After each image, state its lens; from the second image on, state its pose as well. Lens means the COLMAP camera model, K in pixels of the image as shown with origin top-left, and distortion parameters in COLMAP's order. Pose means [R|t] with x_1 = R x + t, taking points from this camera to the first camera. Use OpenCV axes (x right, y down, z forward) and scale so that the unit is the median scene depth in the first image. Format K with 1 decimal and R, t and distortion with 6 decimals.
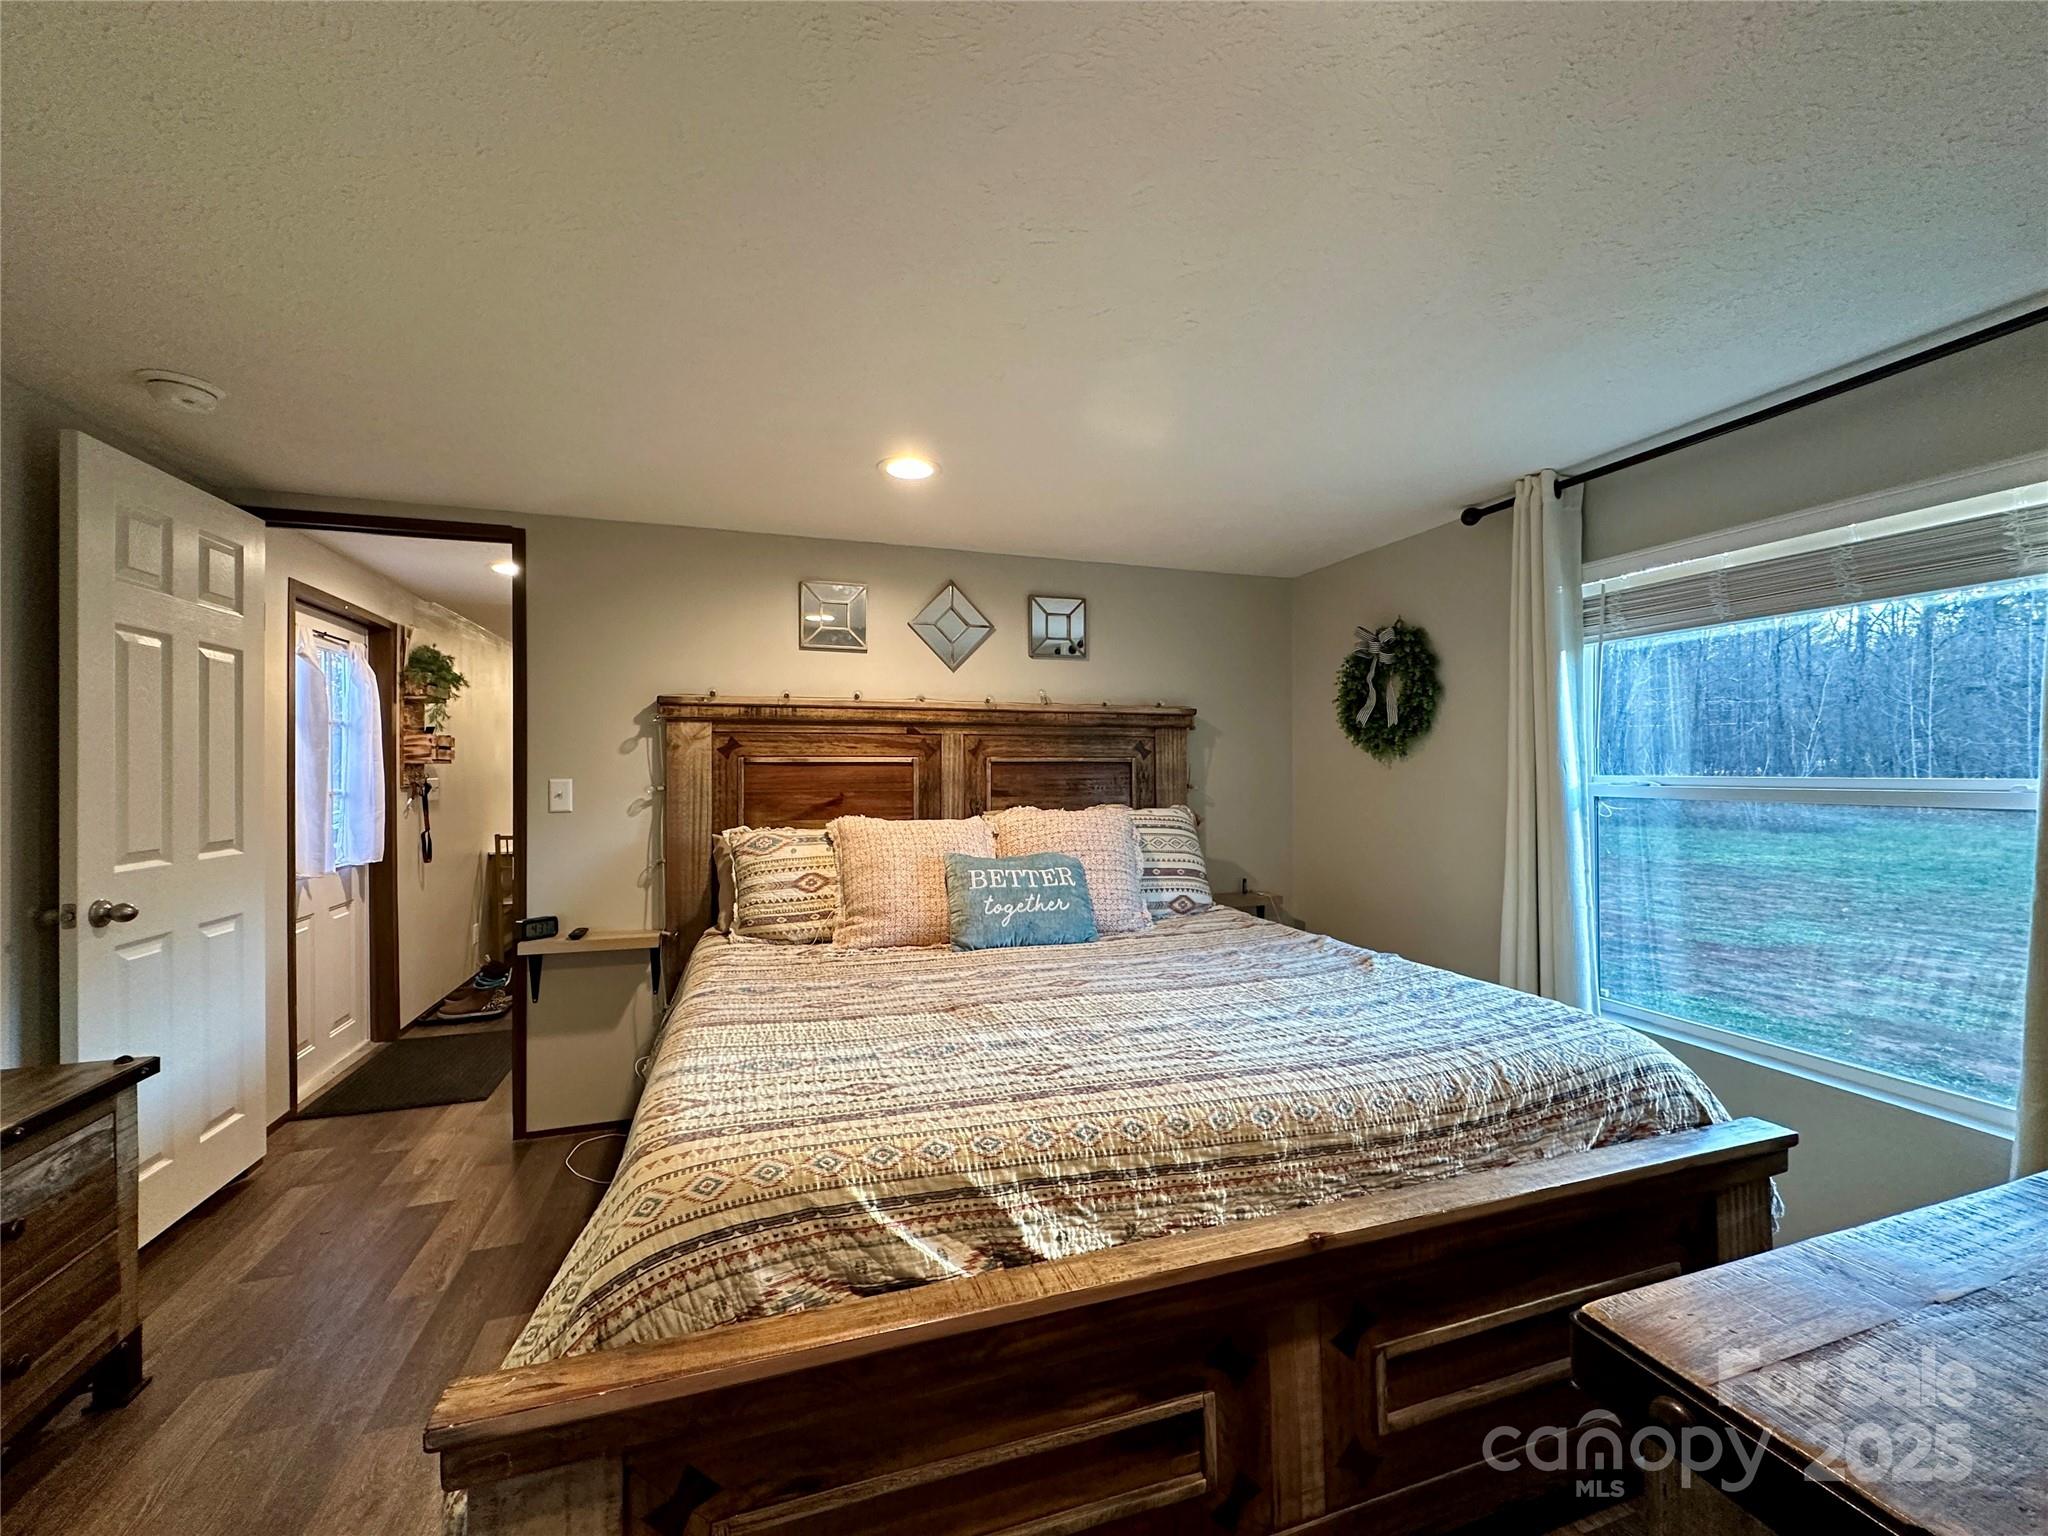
lens RADIAL K [[810.7, 0, 1016.5], [0, 810.7, 772.1], [0, 0, 1]] dist [-0.001641, 0.000652]
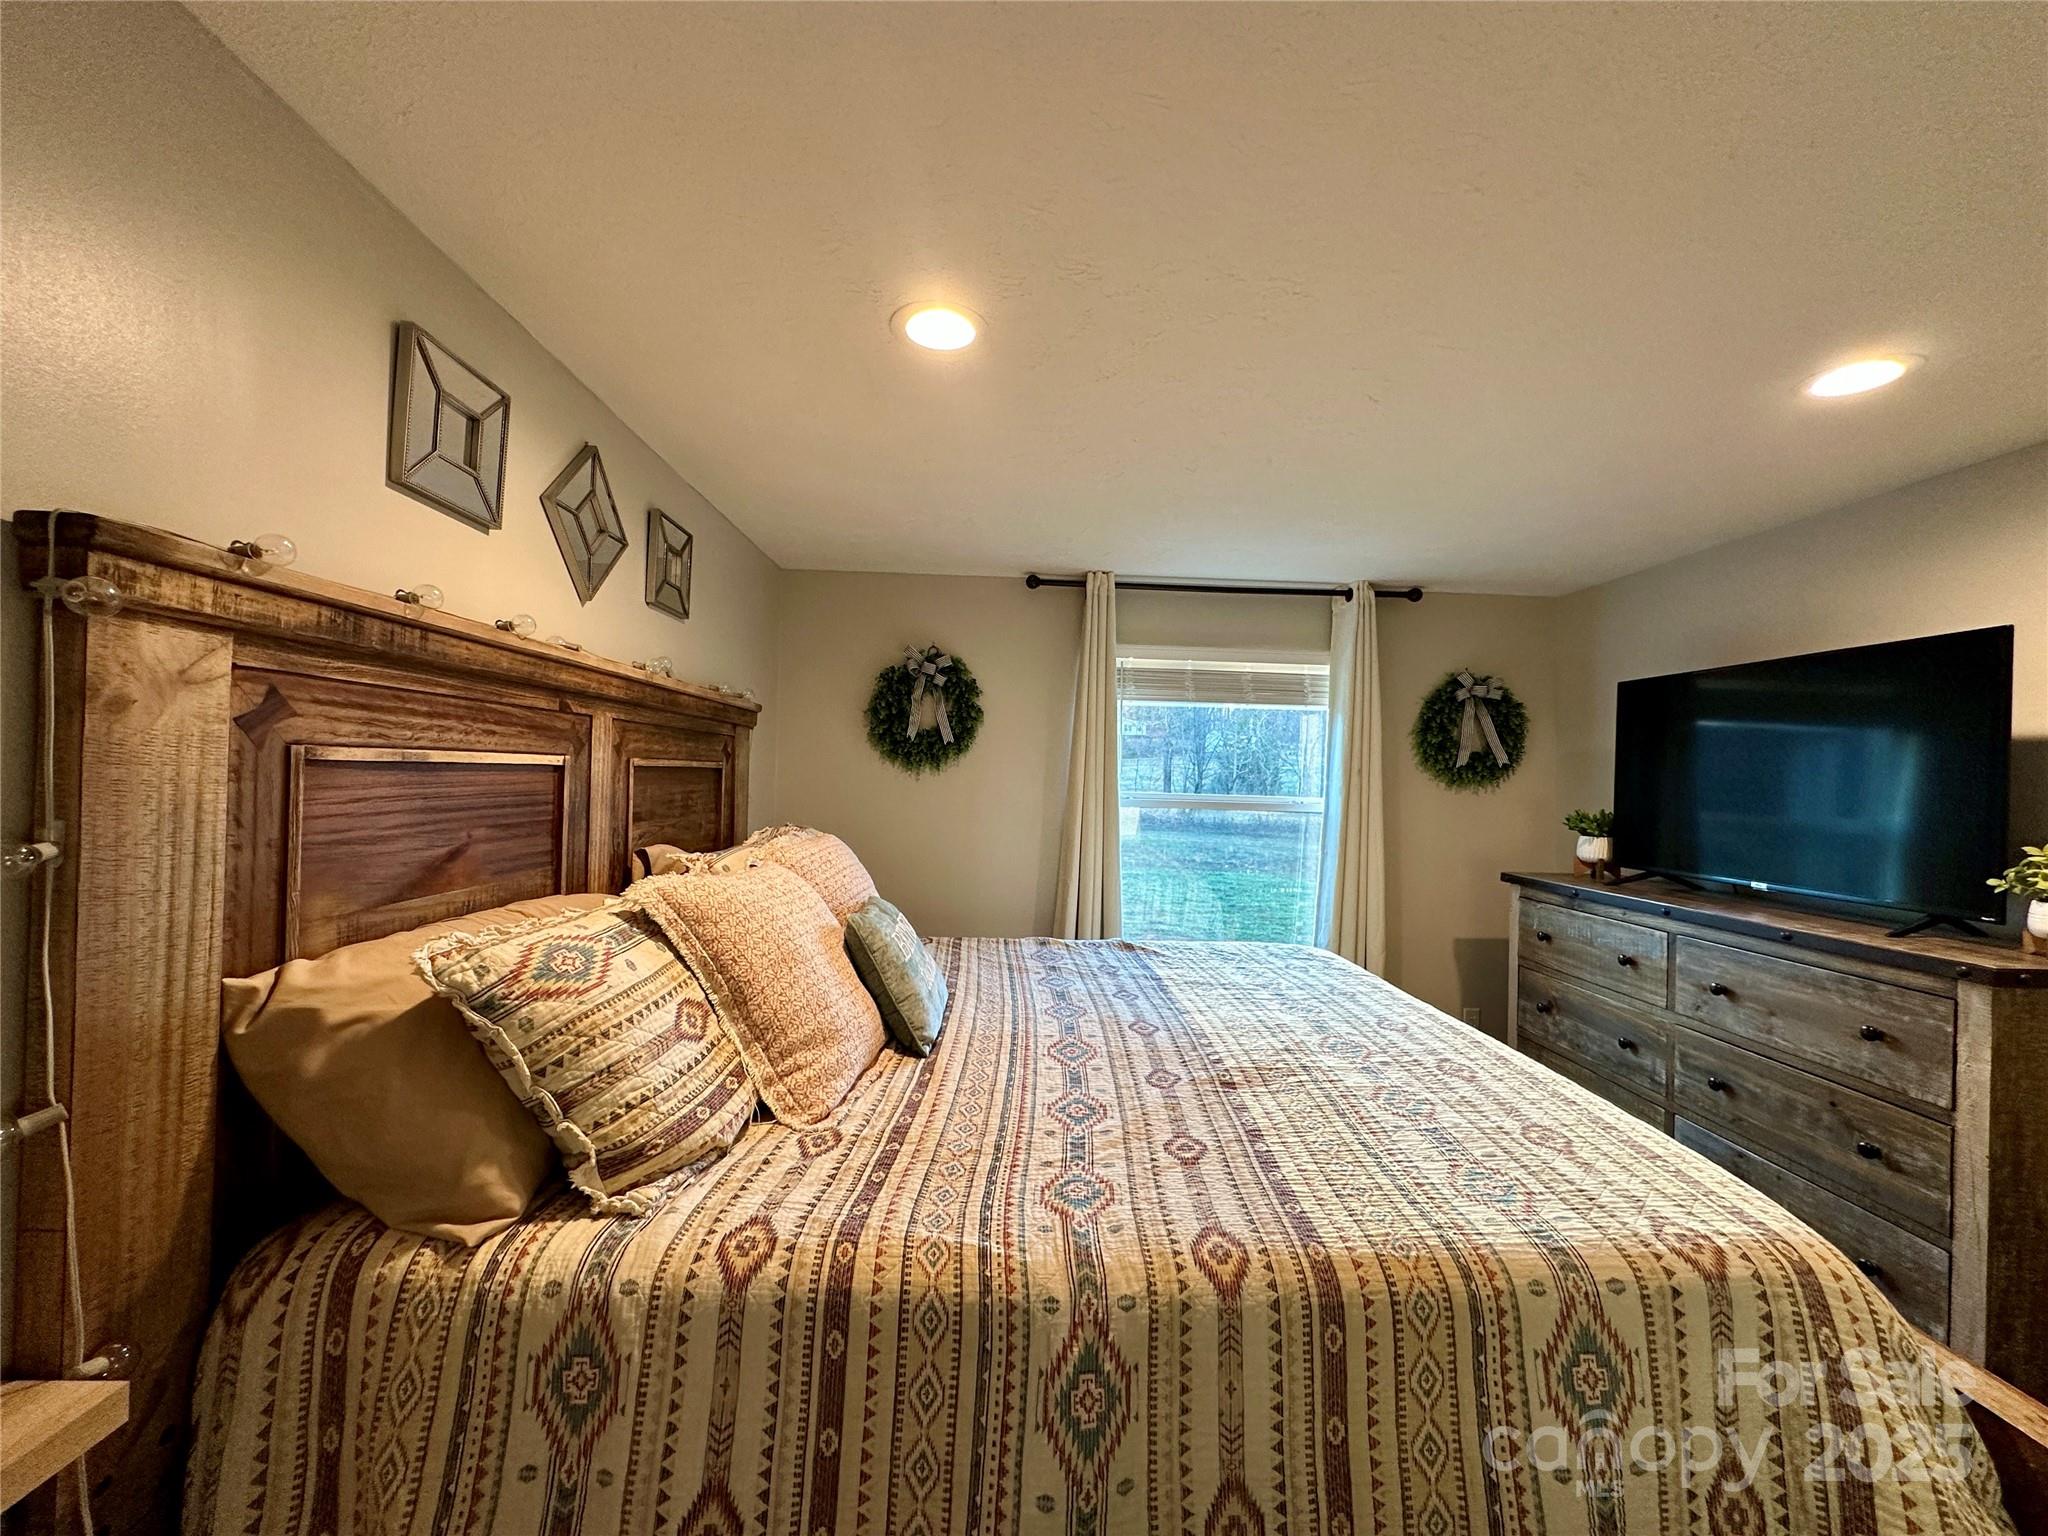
lens RADIAL K [[810.7, 0, 1040.2], [0, 810.7, 763.0], [0, 0, 1]] dist [-0.001641, 0.000652]
pose [[0.284750, 0.025421, 0.958265, -0.600899], [-0.027462, 0.999454, -0.018354, -0.013624], [-0.958209, -0.021090, 0.285292, 0.600566]]
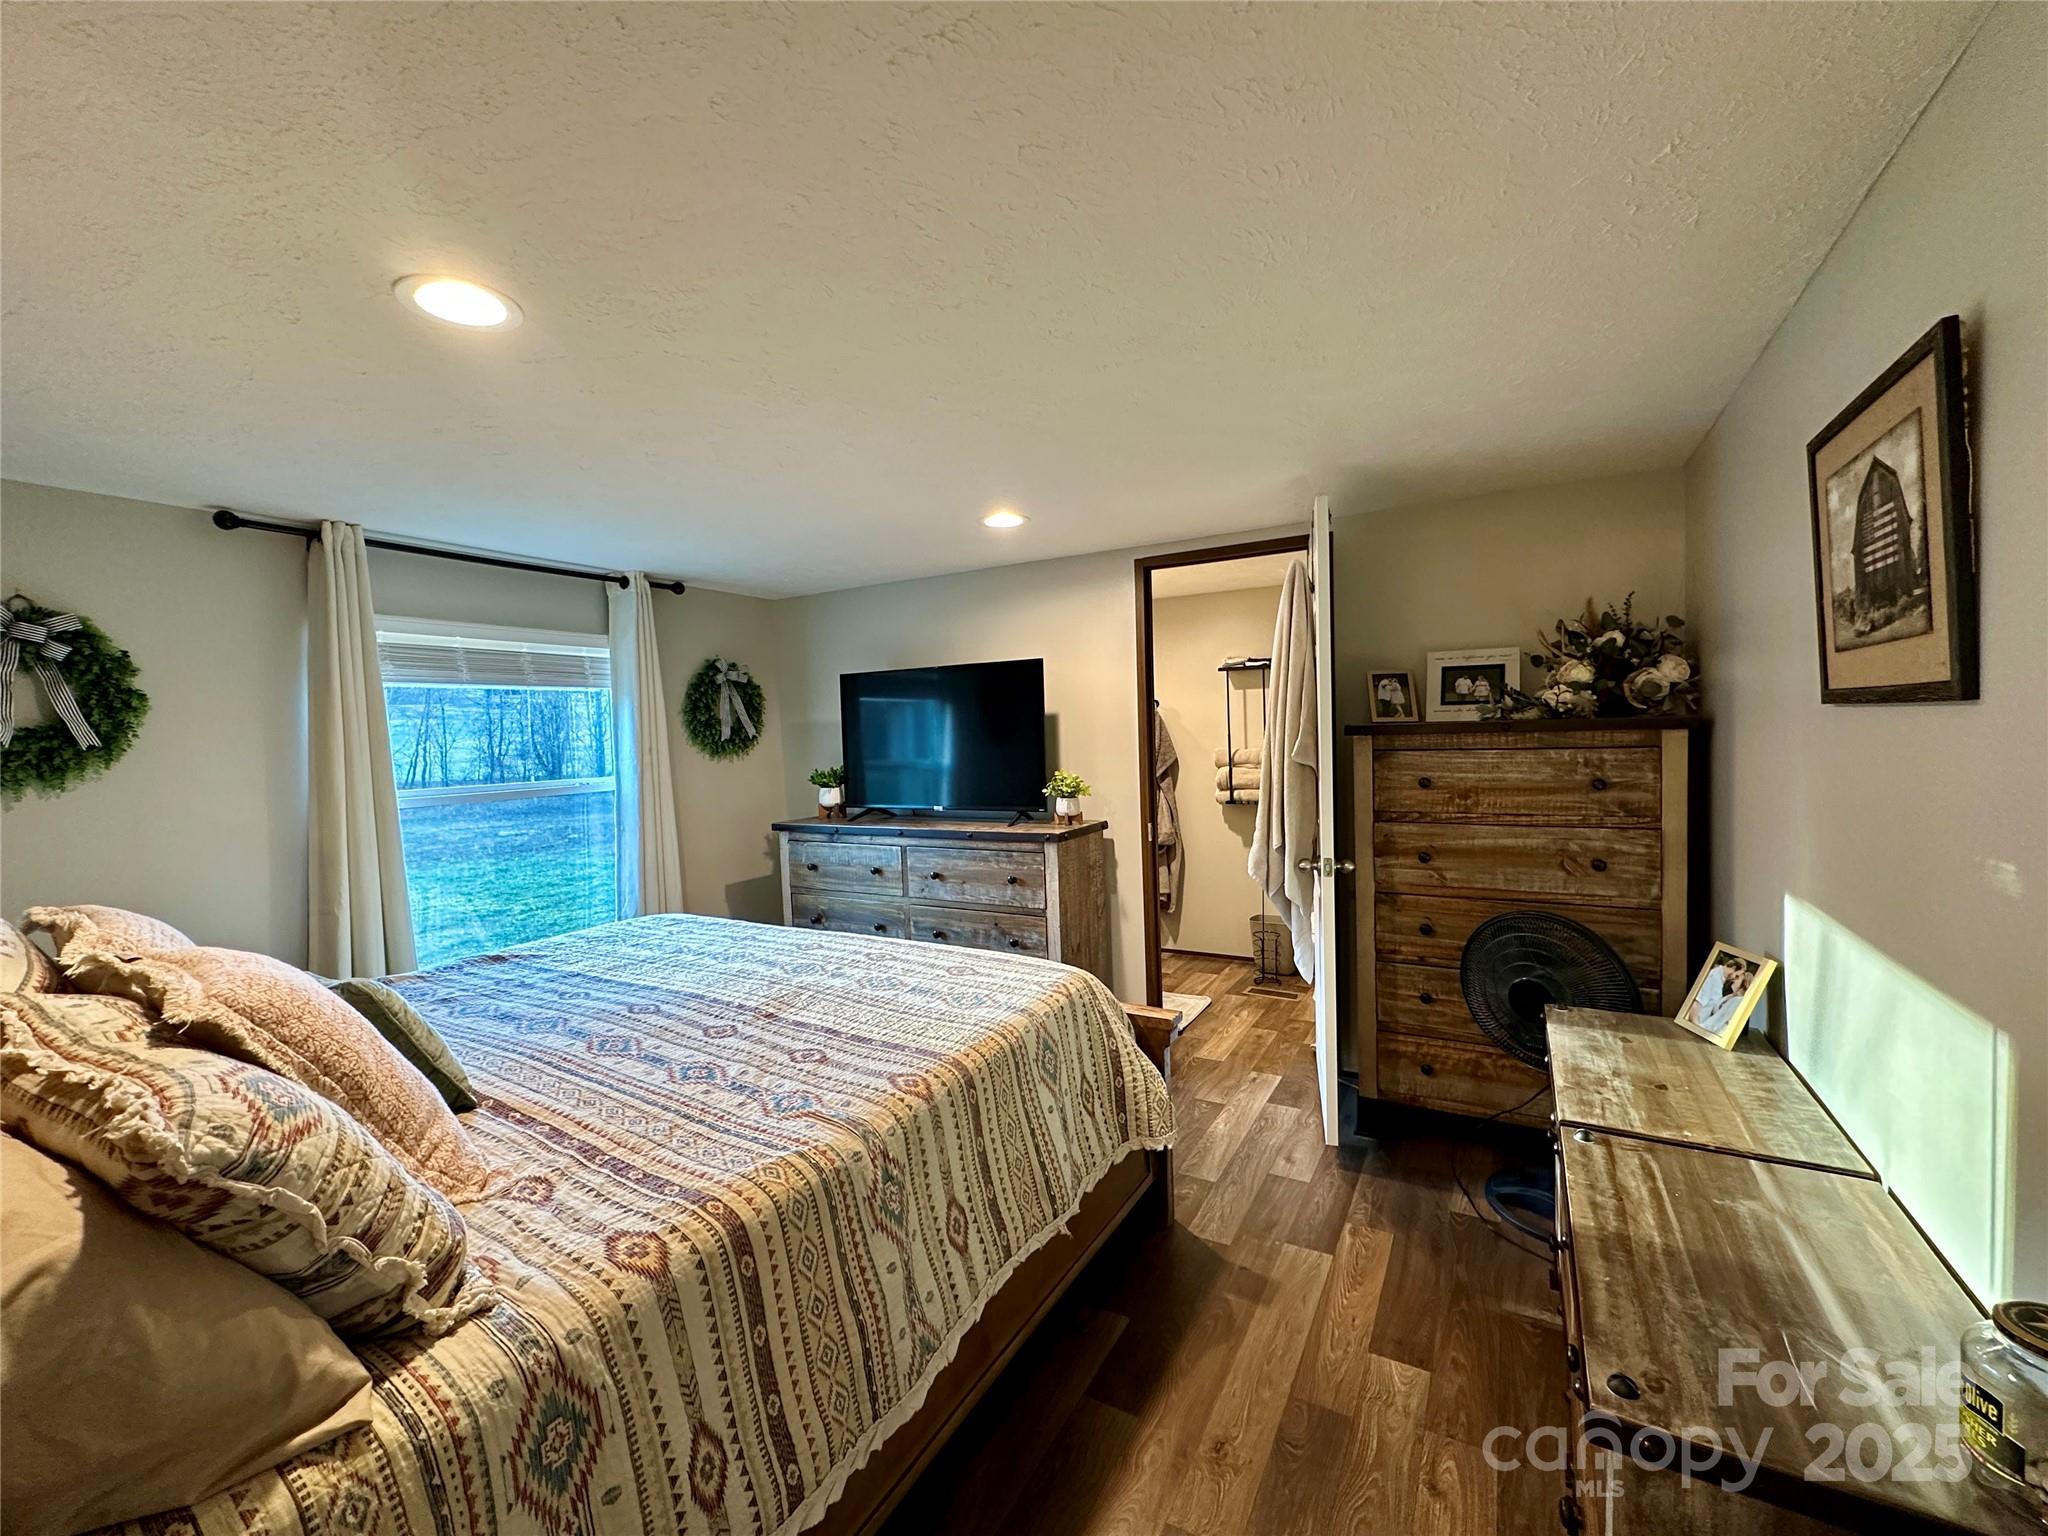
lens RADIAL K [[810.7, 0, 1032.0], [0, 810.7, 757.7], [0, 0, 1]] dist [-0.001641, 0.000652]
pose [[-0.661389, 0.001273, 0.750042, -0.695921], [0.035995, 0.998900, 0.030045, -0.041109], [-0.749179, 0.046869, -0.660708, 0.895921]]
